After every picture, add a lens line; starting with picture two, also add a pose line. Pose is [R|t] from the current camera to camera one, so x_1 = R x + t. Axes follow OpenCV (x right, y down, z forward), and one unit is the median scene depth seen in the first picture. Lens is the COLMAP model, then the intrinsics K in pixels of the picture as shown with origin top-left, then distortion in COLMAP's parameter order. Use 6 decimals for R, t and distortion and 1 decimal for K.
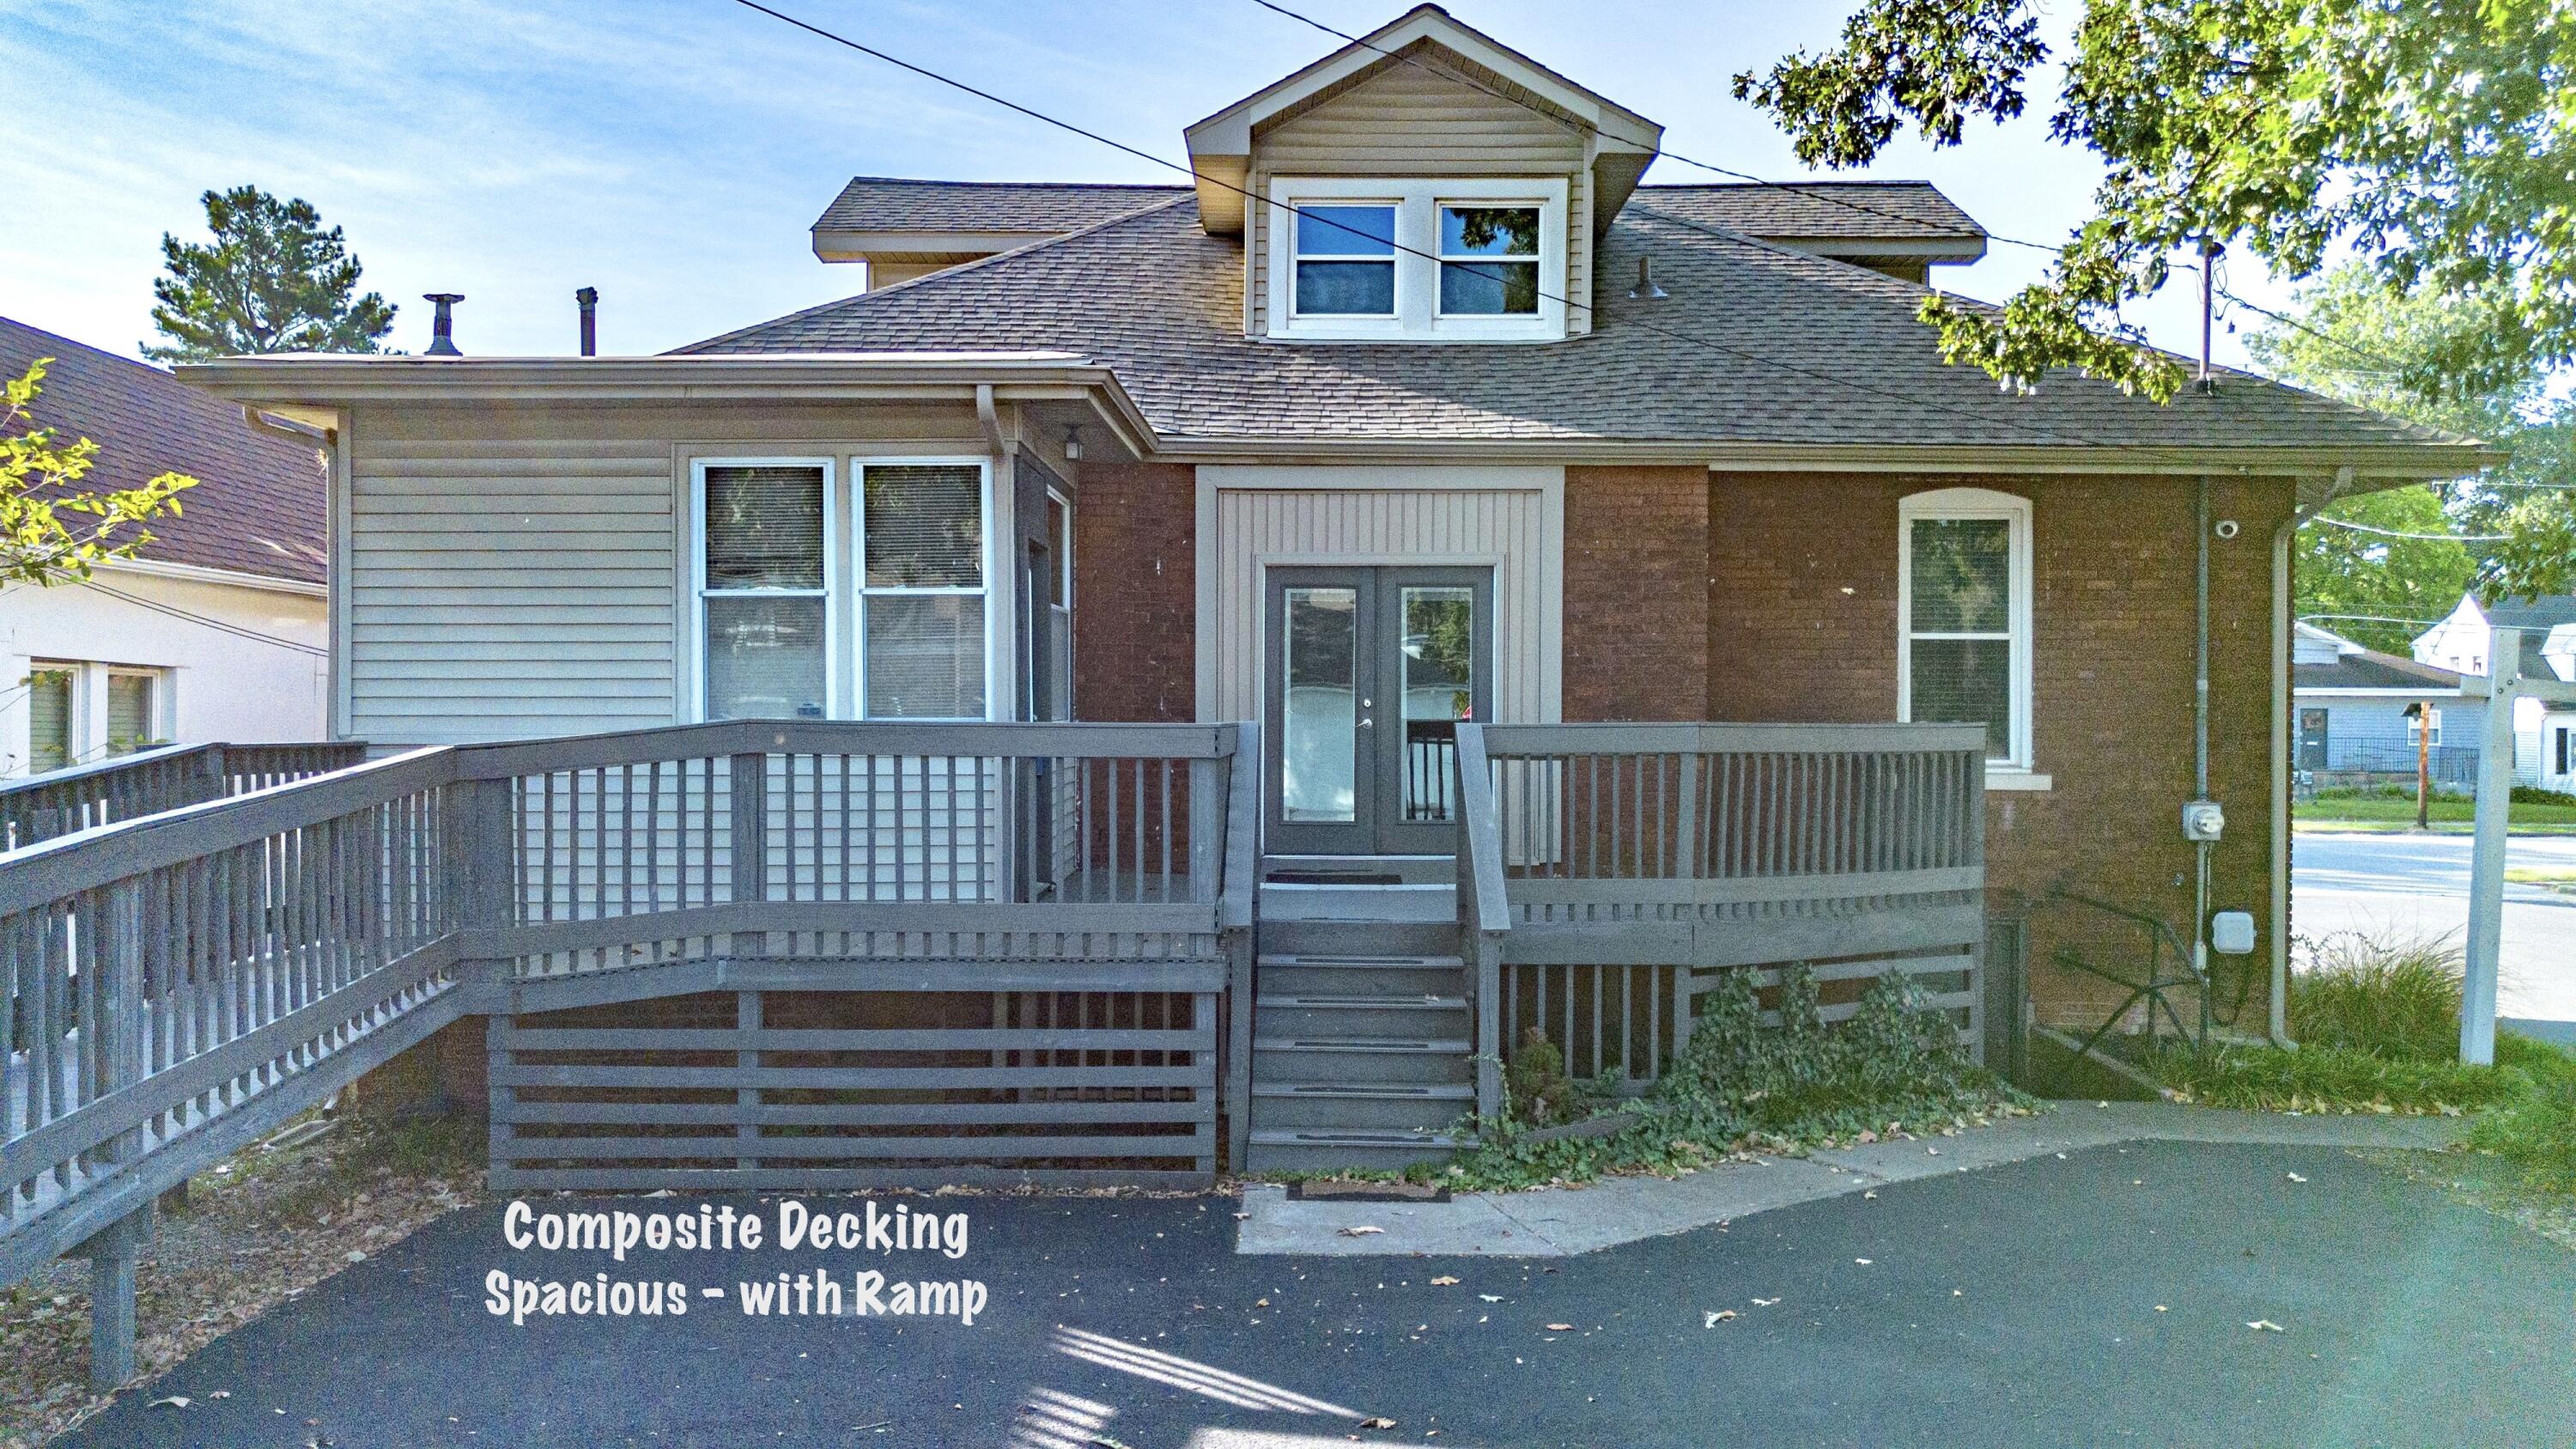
lens RADIAL K [[1906.3, 0, 1194.5], [0, 1906.3, 695.9], [0, 0, 1]] dist [0.054427, -0.044839]
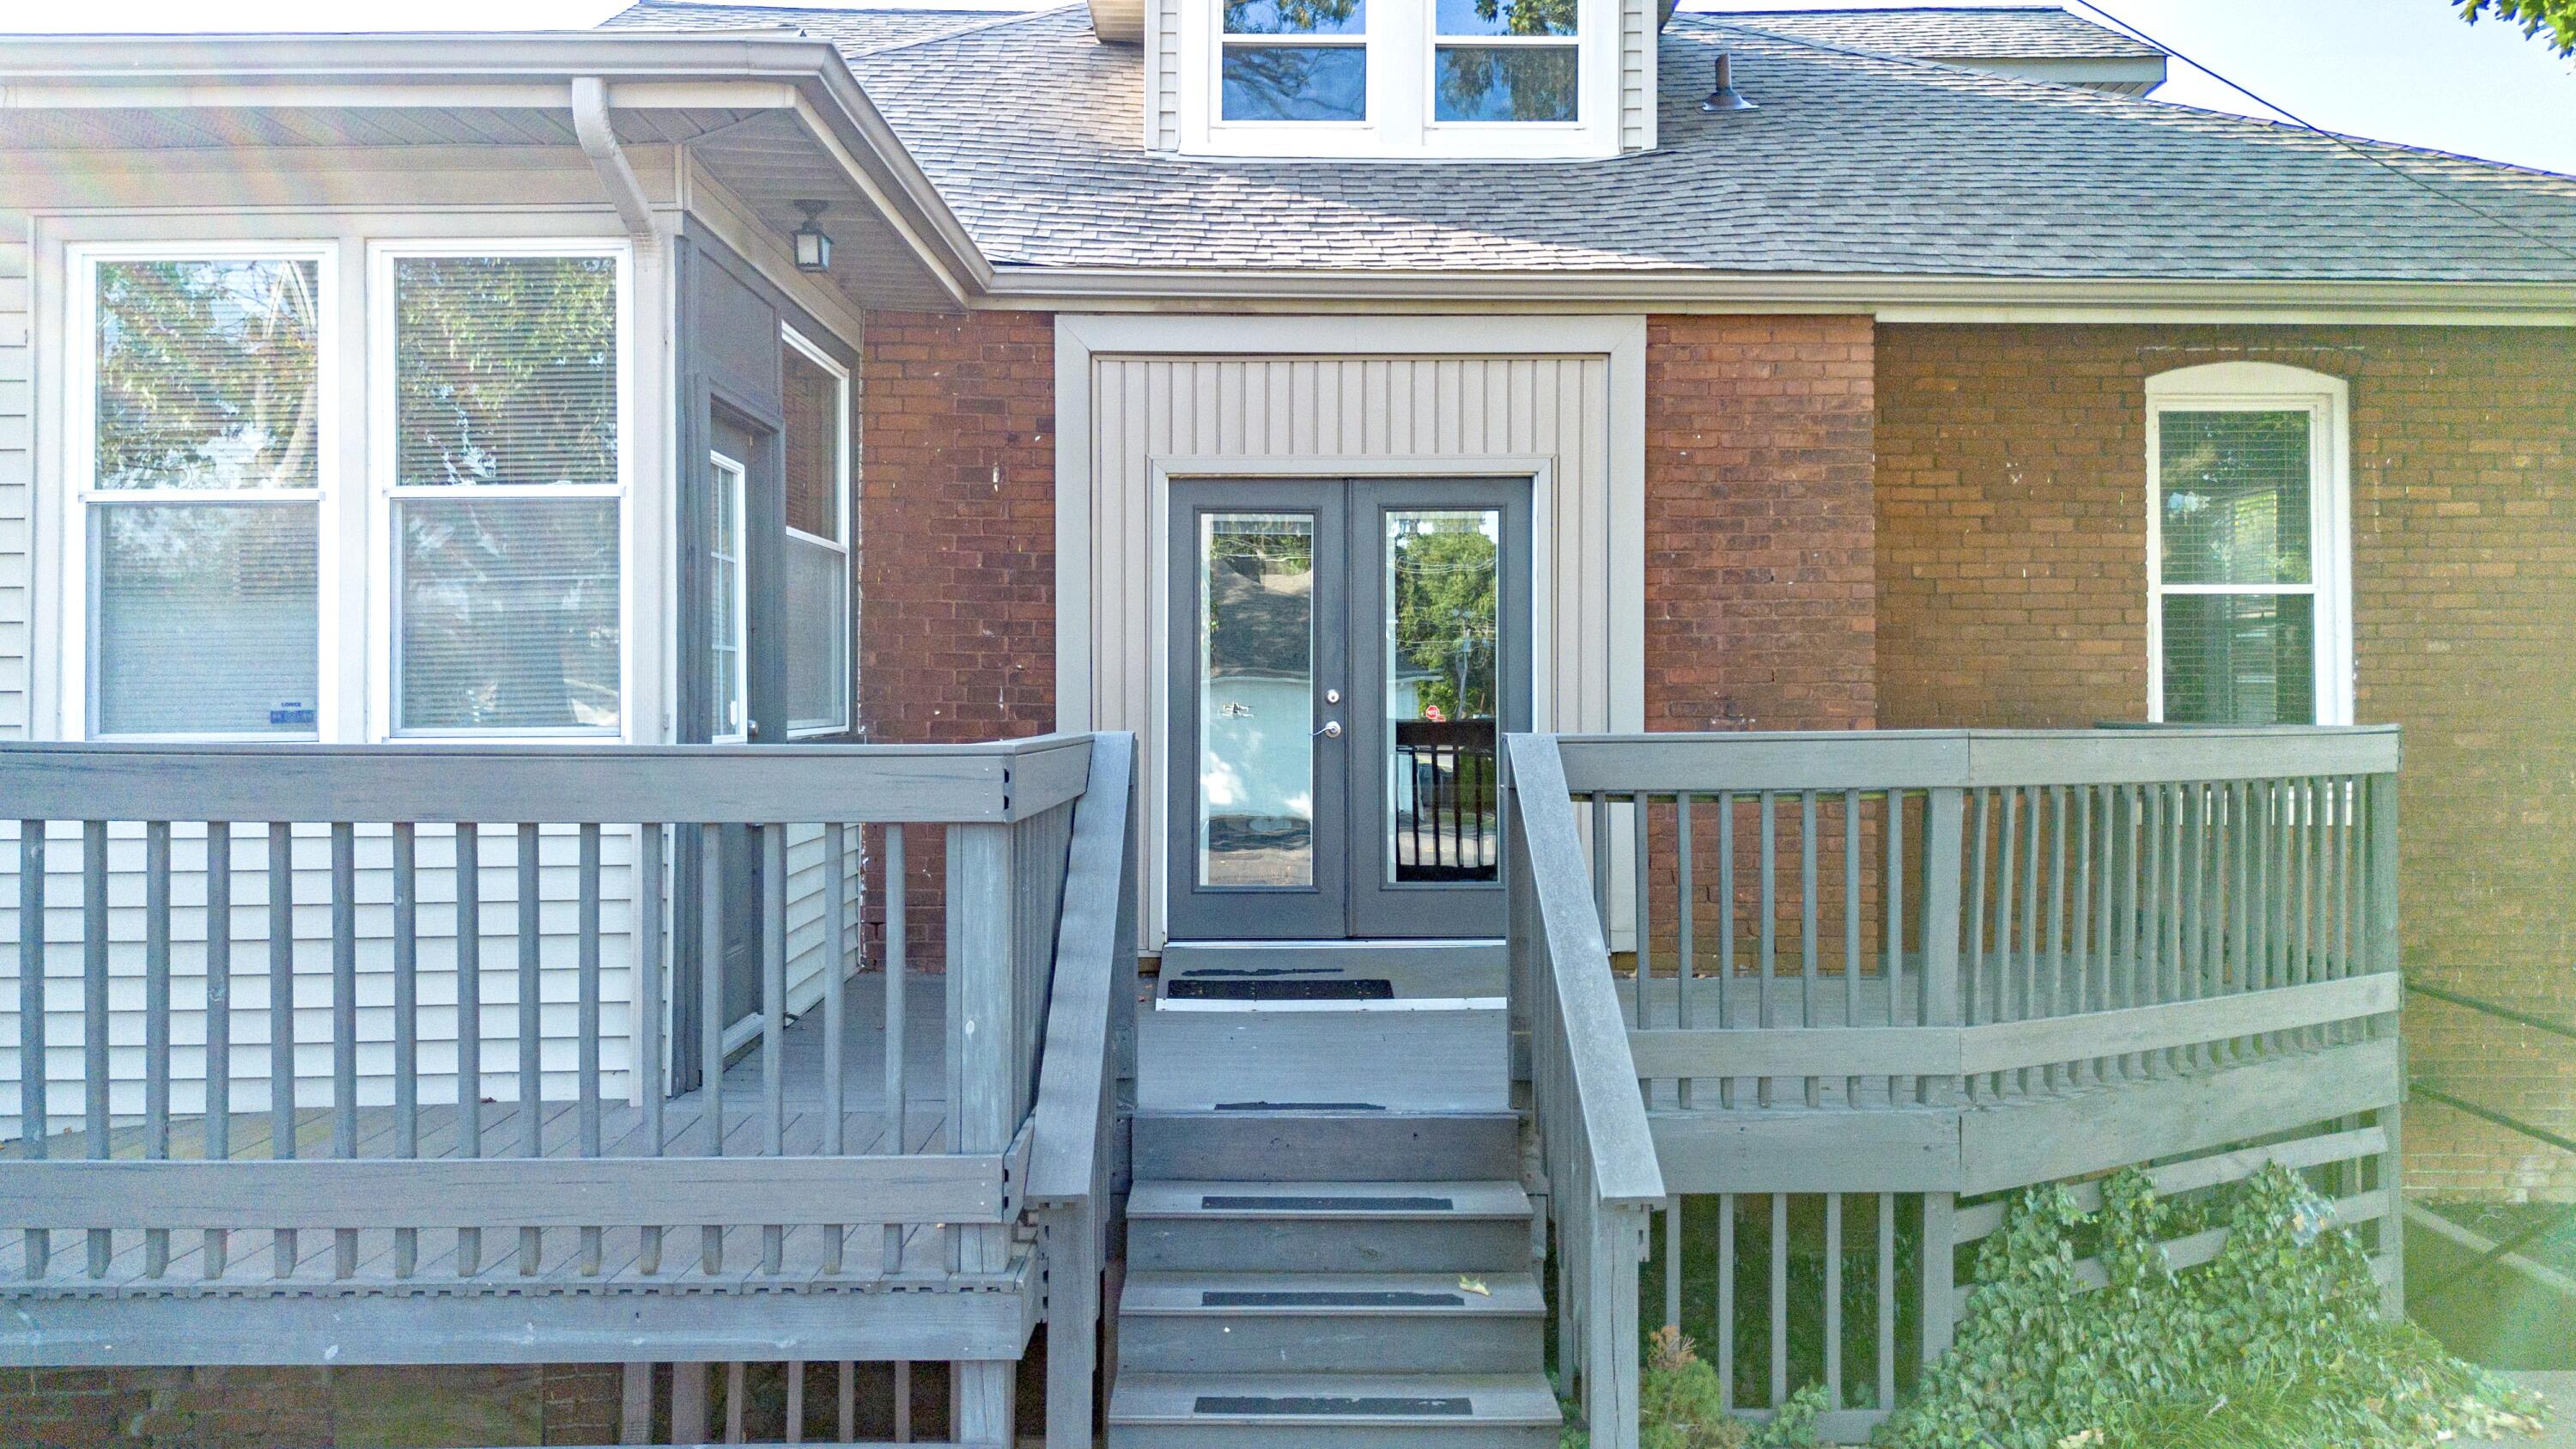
lens RADIAL K [[1906.3, 0, 1194.5], [0, 1906.3, 695.9], [0, 0, 1]] dist [0.054427, -0.044839]
pose [[0.999691, -0.005492, 0.024257, 0.030259], [0.005423, 0.999981, 0.002924, 0.001430], [-0.024273, -0.002792, 0.999701, 0.378132]]
